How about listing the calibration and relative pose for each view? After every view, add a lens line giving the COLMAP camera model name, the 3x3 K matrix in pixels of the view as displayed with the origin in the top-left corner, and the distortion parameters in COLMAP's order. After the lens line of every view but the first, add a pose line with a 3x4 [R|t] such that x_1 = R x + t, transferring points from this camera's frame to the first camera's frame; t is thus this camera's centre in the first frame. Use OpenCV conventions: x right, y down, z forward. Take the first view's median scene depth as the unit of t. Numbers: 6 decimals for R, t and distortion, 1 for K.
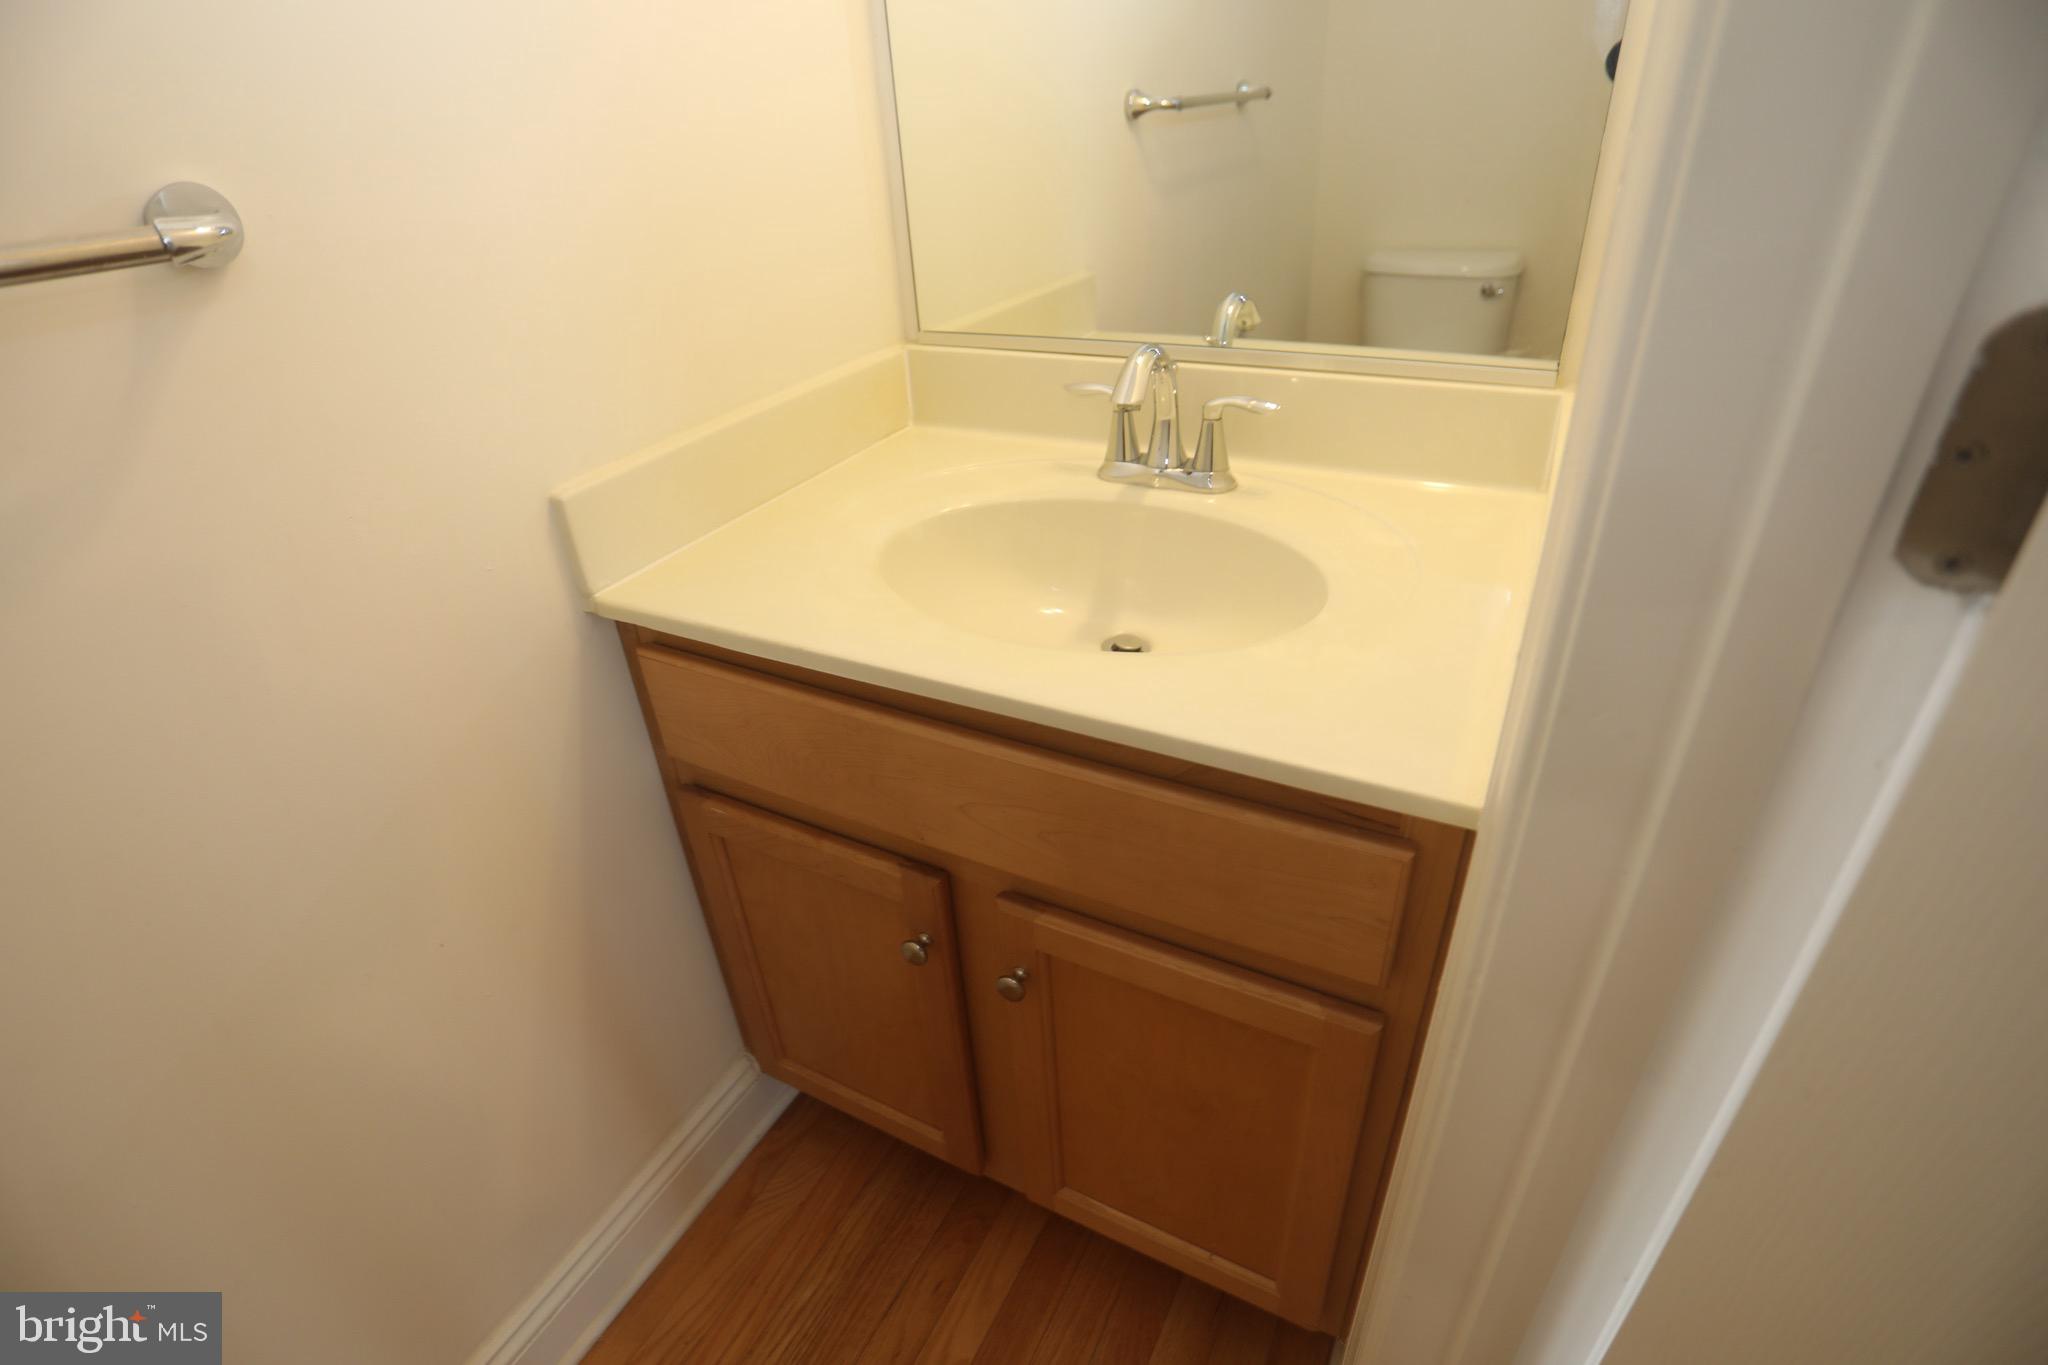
lens RADIAL K [[990.5, 0, 1016.6], [0, 990.5, 680.7], [0, 0, 1]] dist [-0.081463, 0.035551]
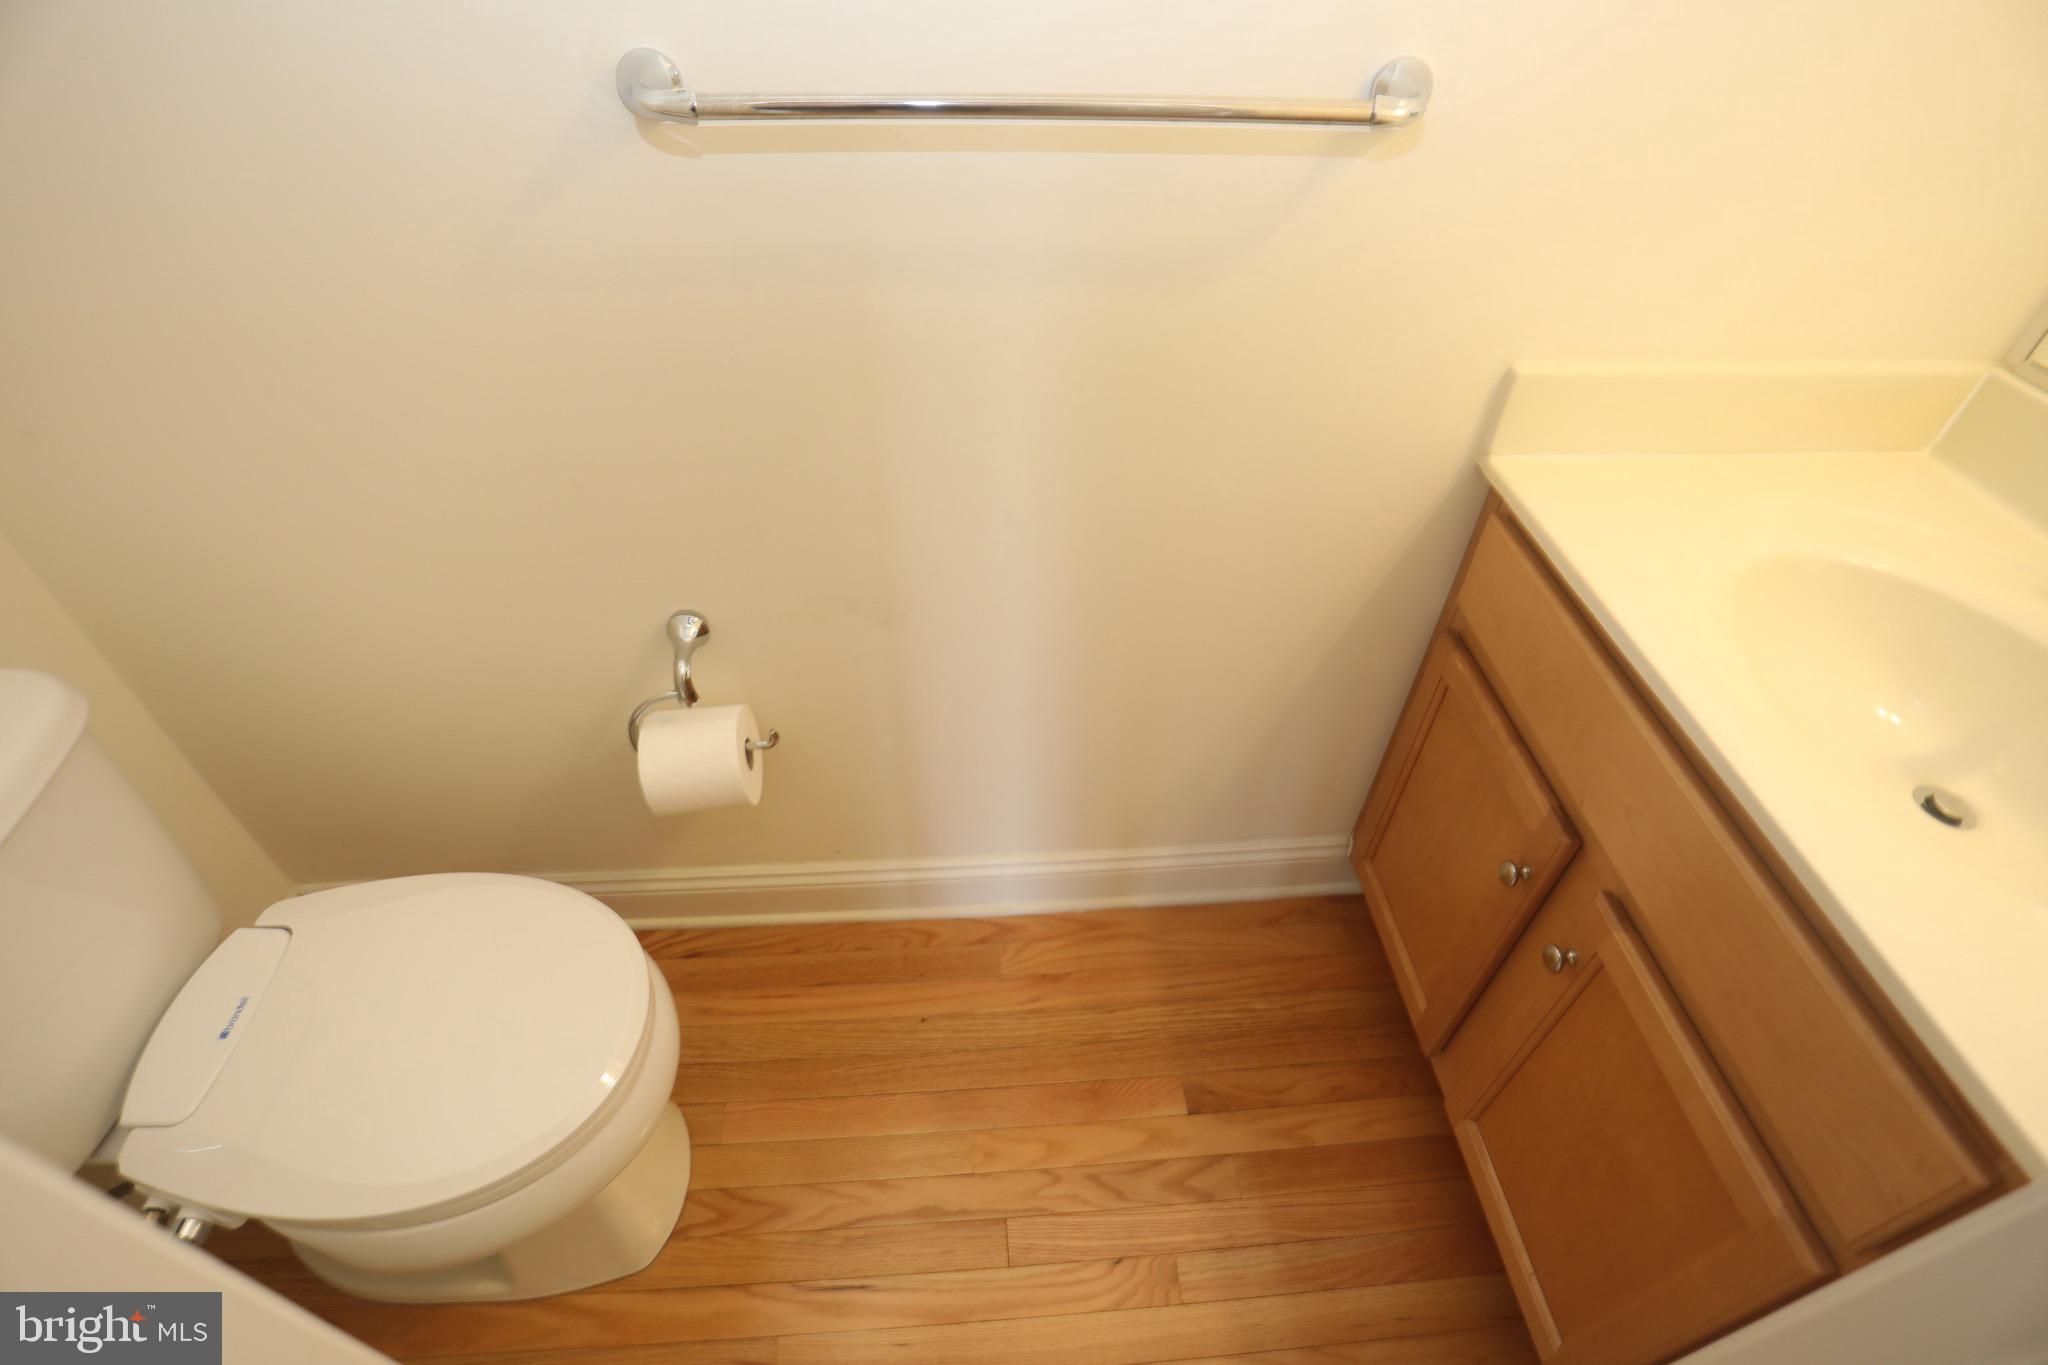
lens RADIAL K [[990.5, 0, 1016.6], [0, 990.5, 680.7], [0, 0, 1]] dist [-0.081463, 0.035551]
pose [[0.539900, 0.626621, -0.562009, 0.070212], [-0.477588, 0.777852, 0.408480, -0.073690], [0.693122, 0.047870, 0.719229, -0.185571]]
